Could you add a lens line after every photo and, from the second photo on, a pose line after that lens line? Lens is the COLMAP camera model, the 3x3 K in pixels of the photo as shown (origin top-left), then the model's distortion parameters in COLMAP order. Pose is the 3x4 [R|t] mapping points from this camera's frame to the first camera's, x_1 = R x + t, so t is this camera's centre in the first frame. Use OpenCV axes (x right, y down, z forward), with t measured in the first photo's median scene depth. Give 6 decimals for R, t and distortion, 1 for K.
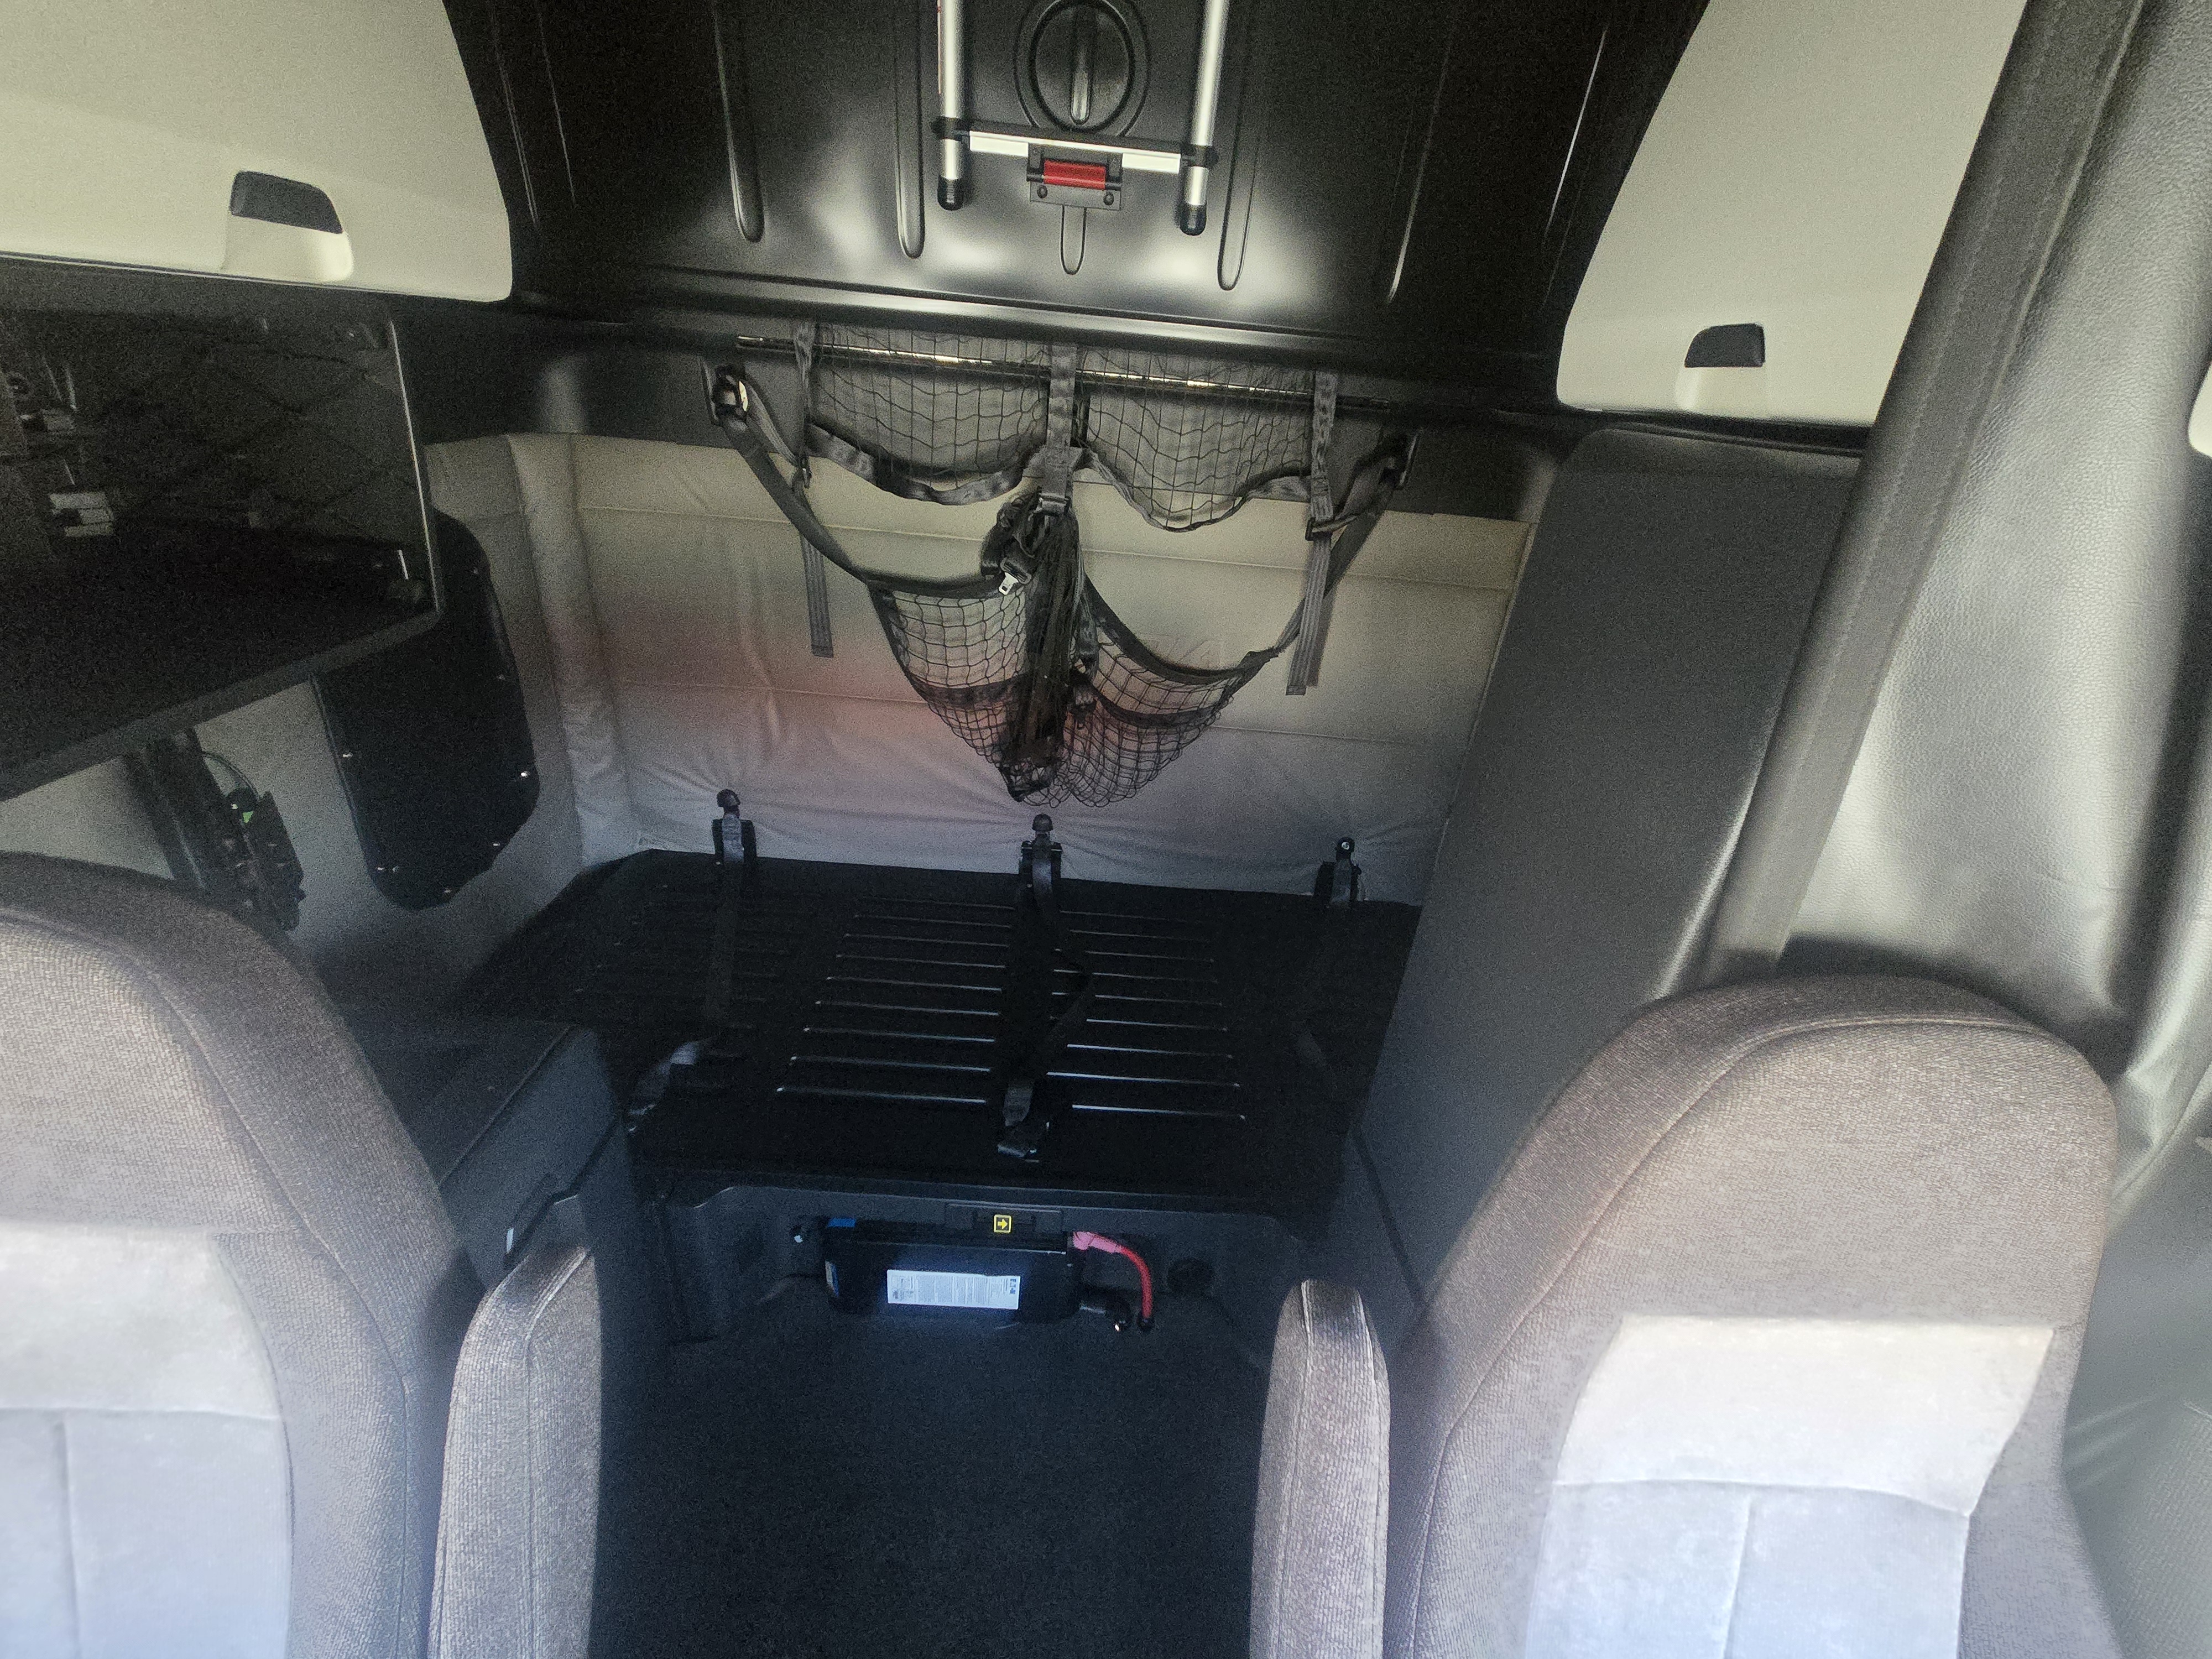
lens RADIAL K [[906.4, 0, 1105.6], [0, 906.4, 846.5], [0, 0, 1]] dist [0.000687, 0.000408]
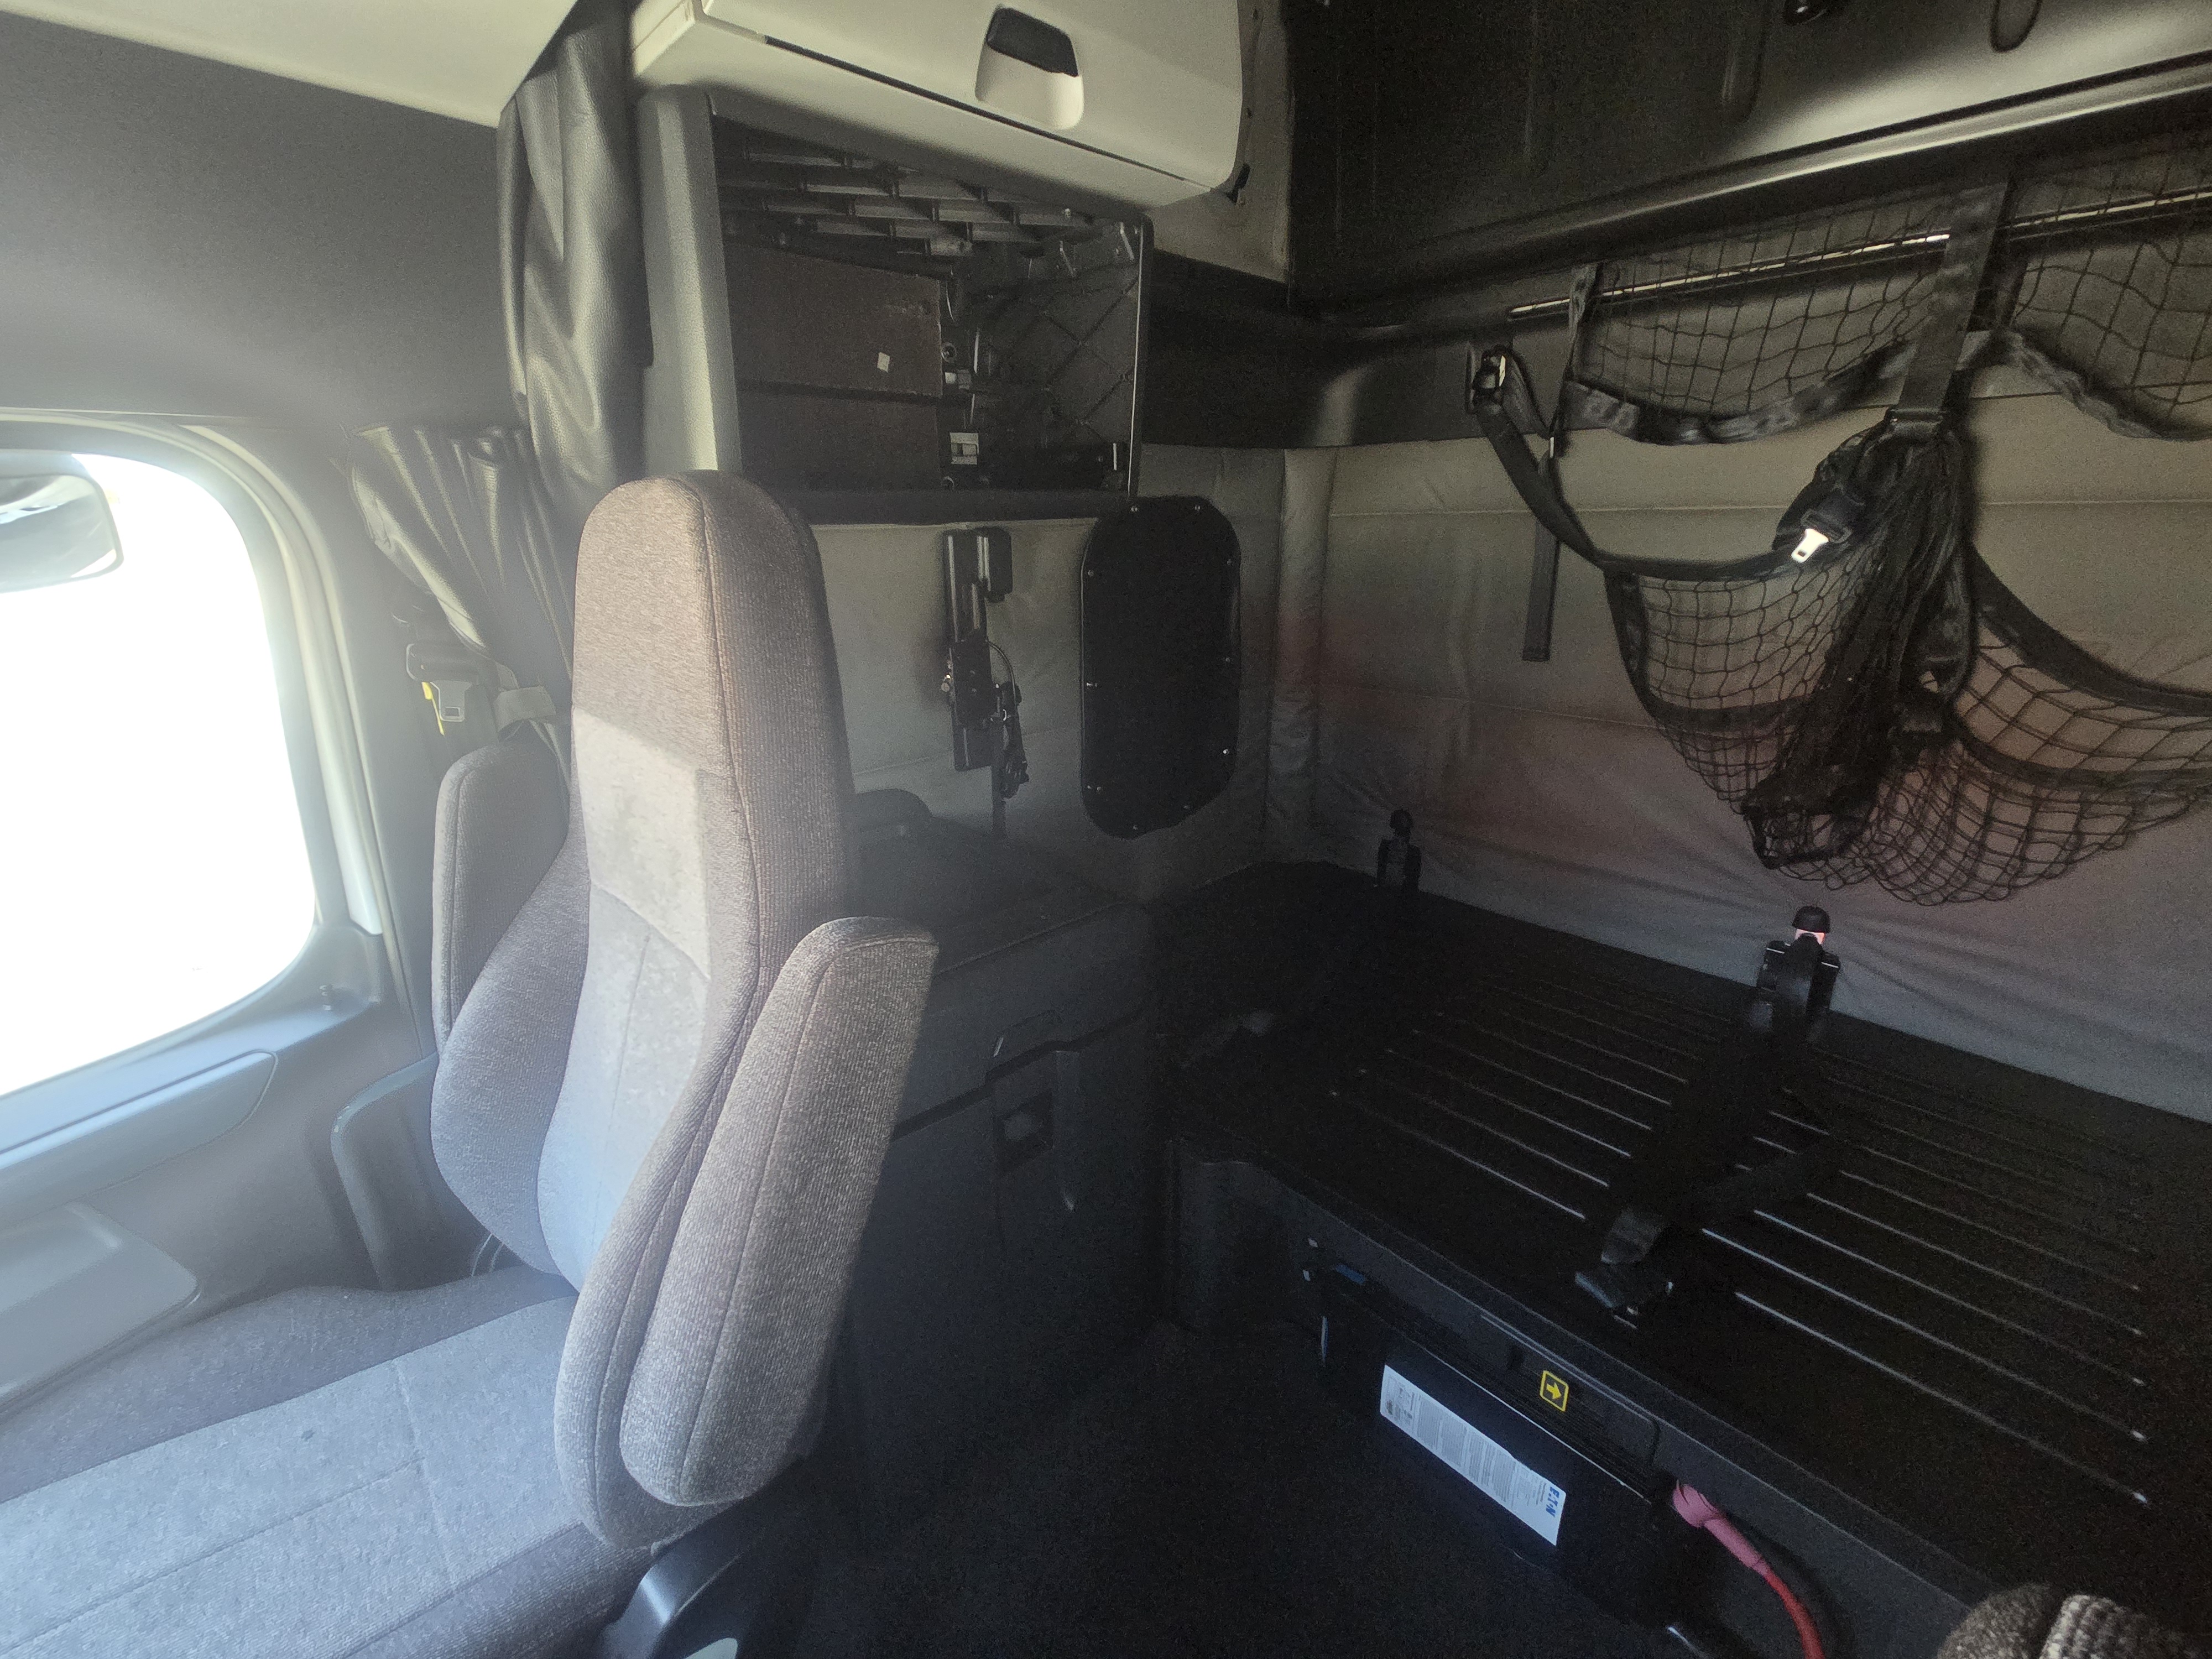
lens RADIAL K [[906.4, 0, 1093.6], [0, 906.4, 840.1], [0, 0, 1]] dist [0.000687, 0.000408]
pose [[0.666640, 0.152145, -0.729687, 0.070627], [-0.278896, 0.958751, -0.054892, 0.126362], [0.691237, 0.240099, 0.681575, 0.165954]]
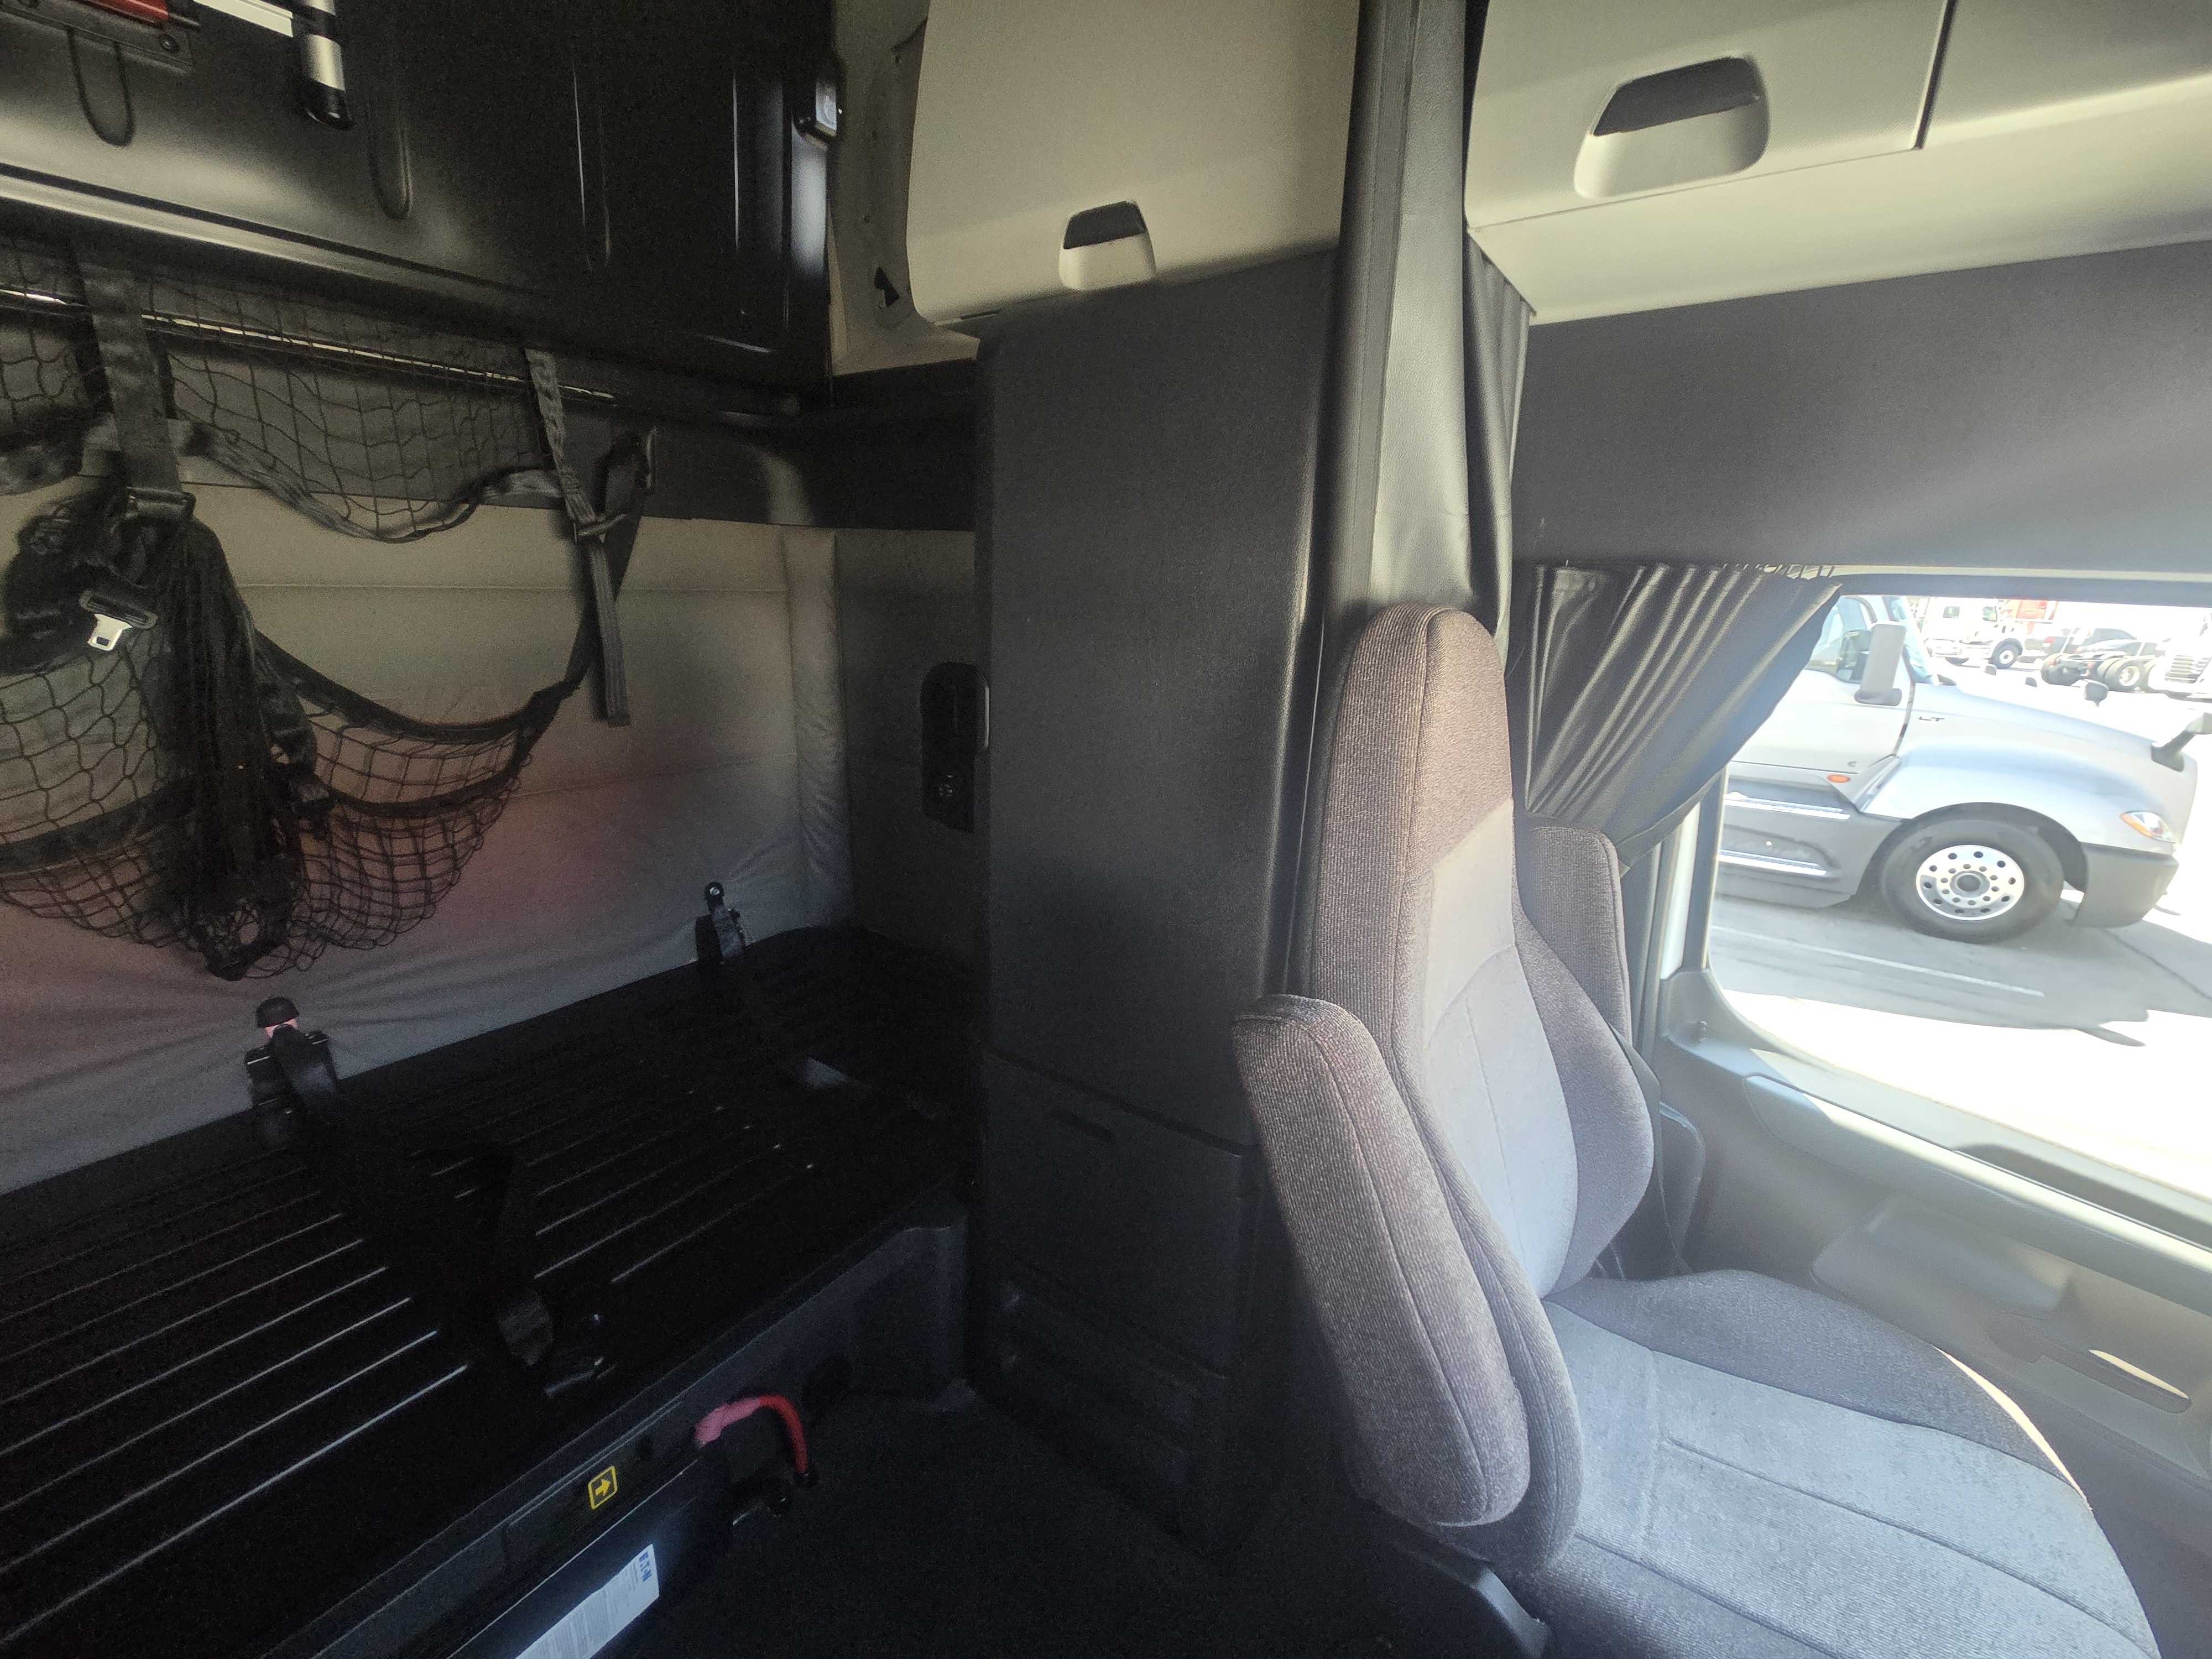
lens RADIAL K [[906.4, 0, 1108.4], [0, 906.4, 844.4], [0, 0, 1]] dist [0.000687, 0.000408]
pose [[0.587315, -0.294923, 0.753712, -0.208254], [0.392473, 0.918208, 0.053464, 0.075312], [-0.707832, 0.264411, 0.655027, 0.142227]]
